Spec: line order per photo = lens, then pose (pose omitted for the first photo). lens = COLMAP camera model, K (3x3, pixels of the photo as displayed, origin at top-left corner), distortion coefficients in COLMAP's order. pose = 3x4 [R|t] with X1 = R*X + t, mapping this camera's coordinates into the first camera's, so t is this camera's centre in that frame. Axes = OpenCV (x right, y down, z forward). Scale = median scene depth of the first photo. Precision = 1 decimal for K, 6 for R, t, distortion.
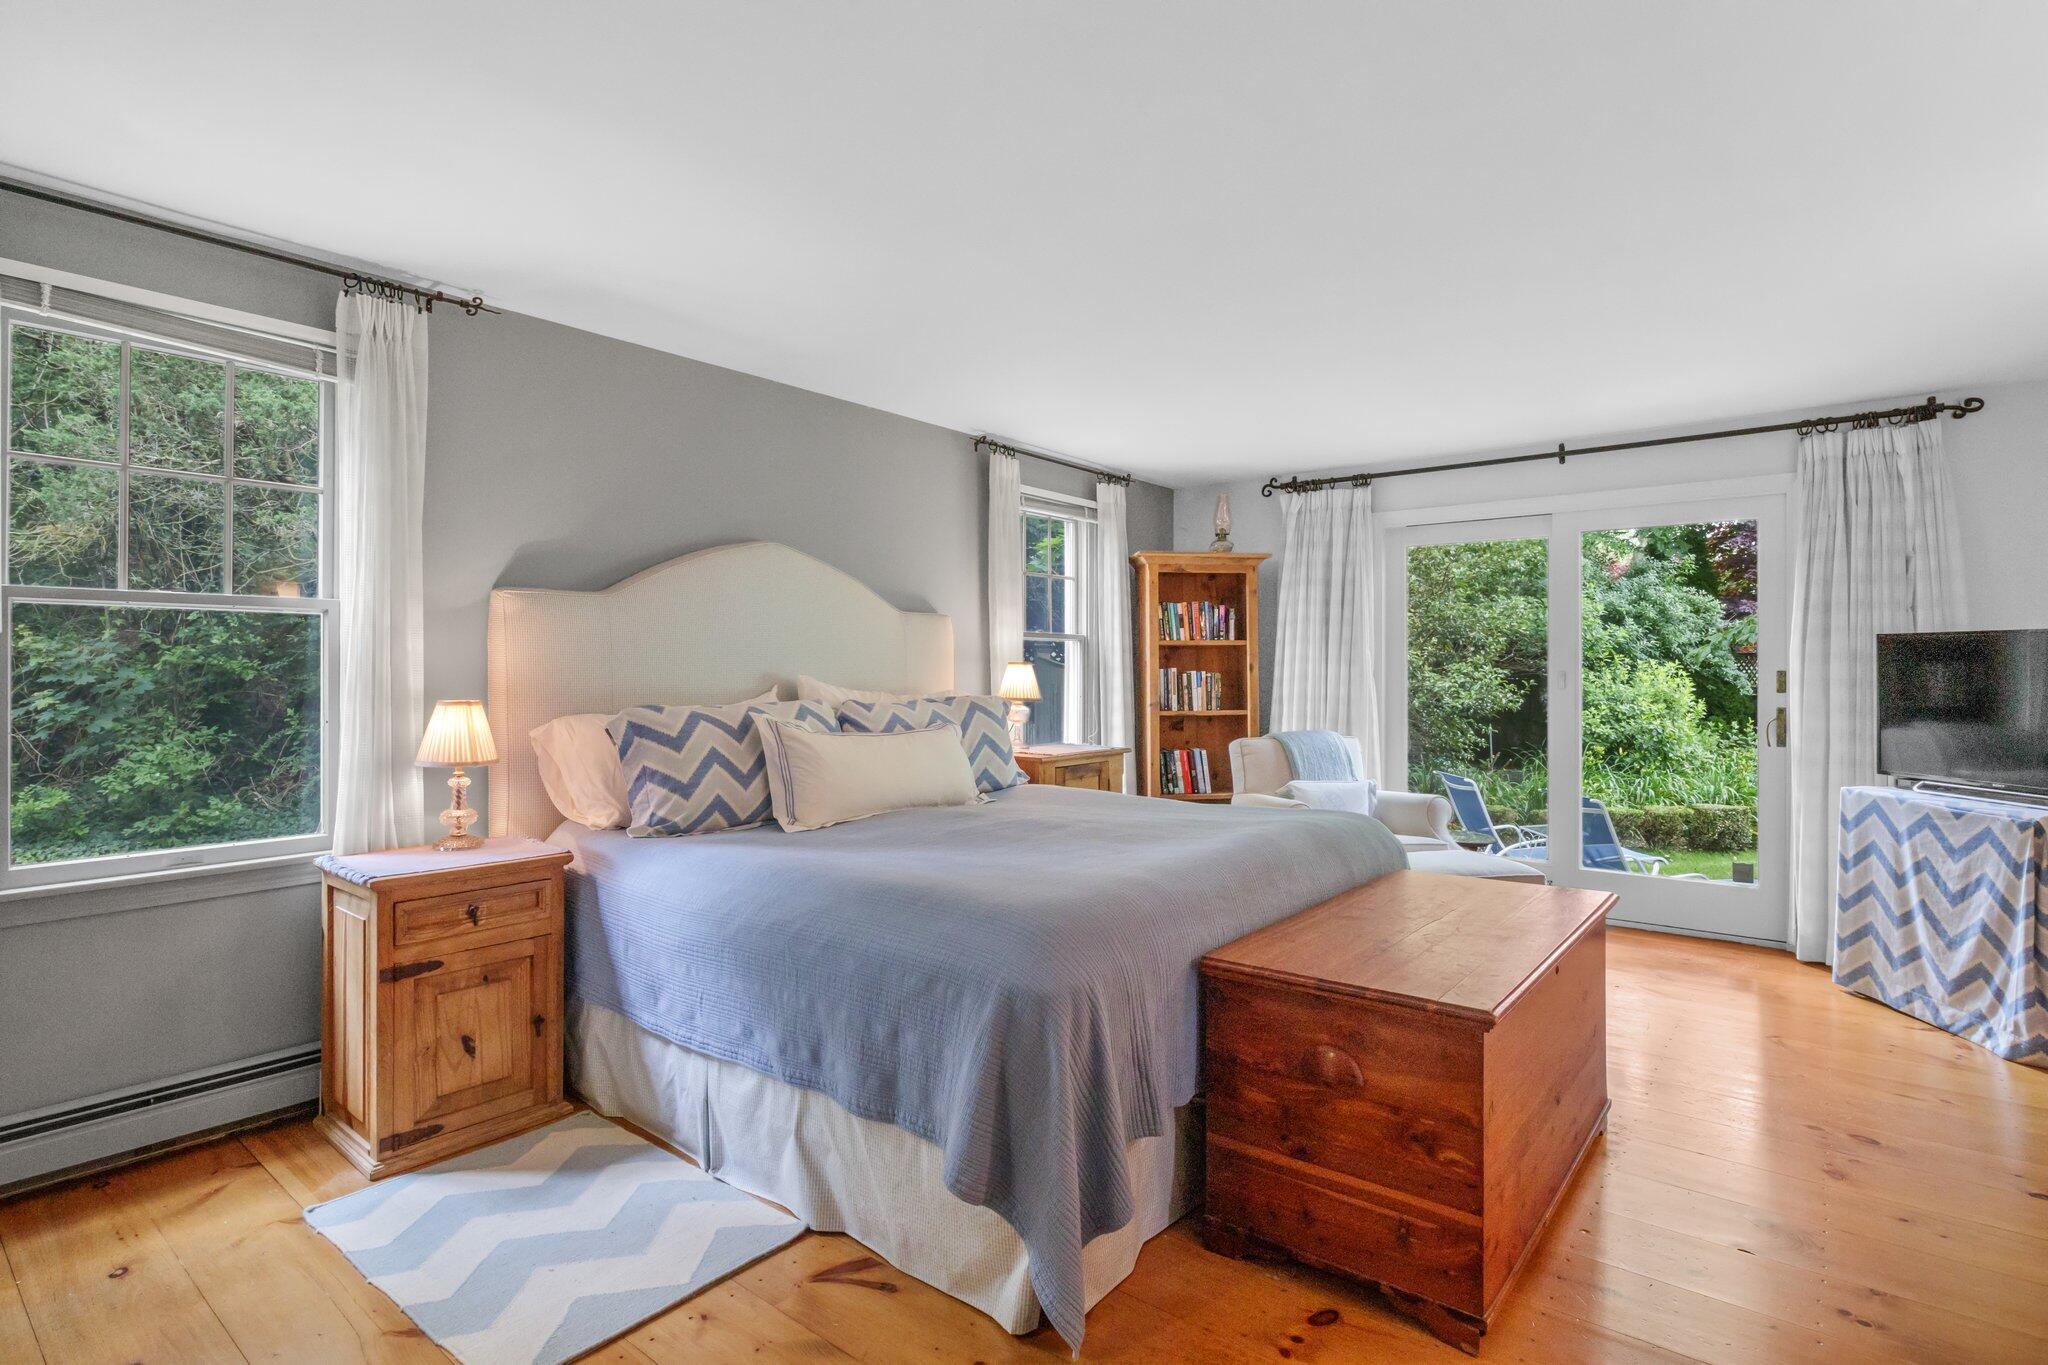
lens RADIAL K [[1015.0, 0, 1019.7], [0, 1015.0, 671.8], [0, 0, 1]] dist [-0.005799, -0.000765]
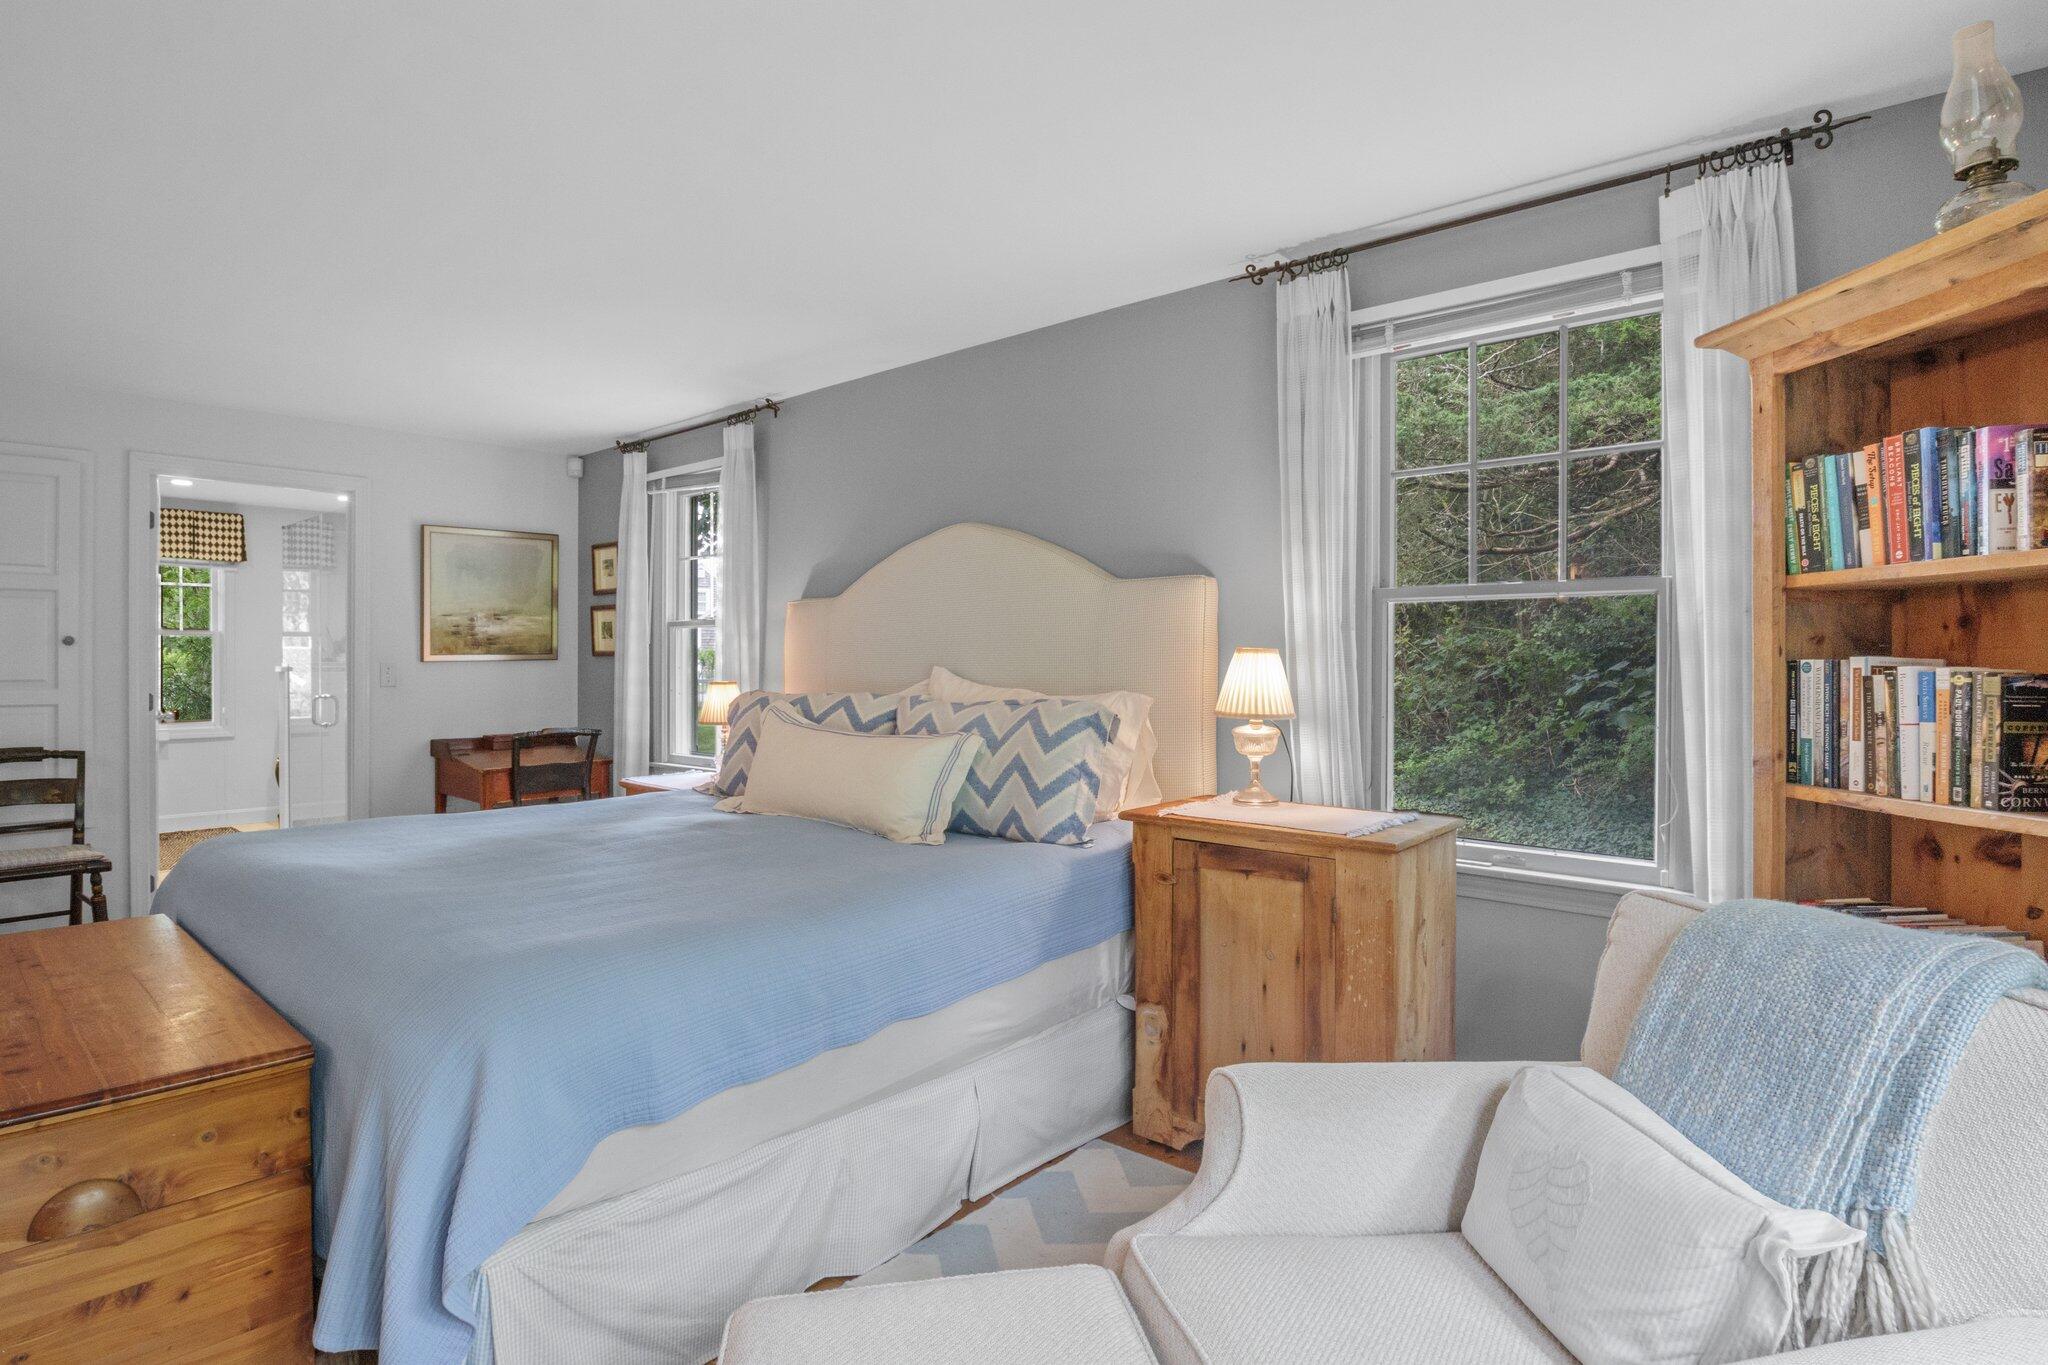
lens RADIAL K [[1015.0, 0, 1019.7], [0, 1015.0, 671.8], [0, 0, 1]] dist [-0.005799, -0.000765]
pose [[-0.016068, 0.018673, -0.999697, 0.477188], [0.004566, 0.999817, 0.018602, -0.006154], [0.999860, -0.004265, -0.016150, 0.740856]]
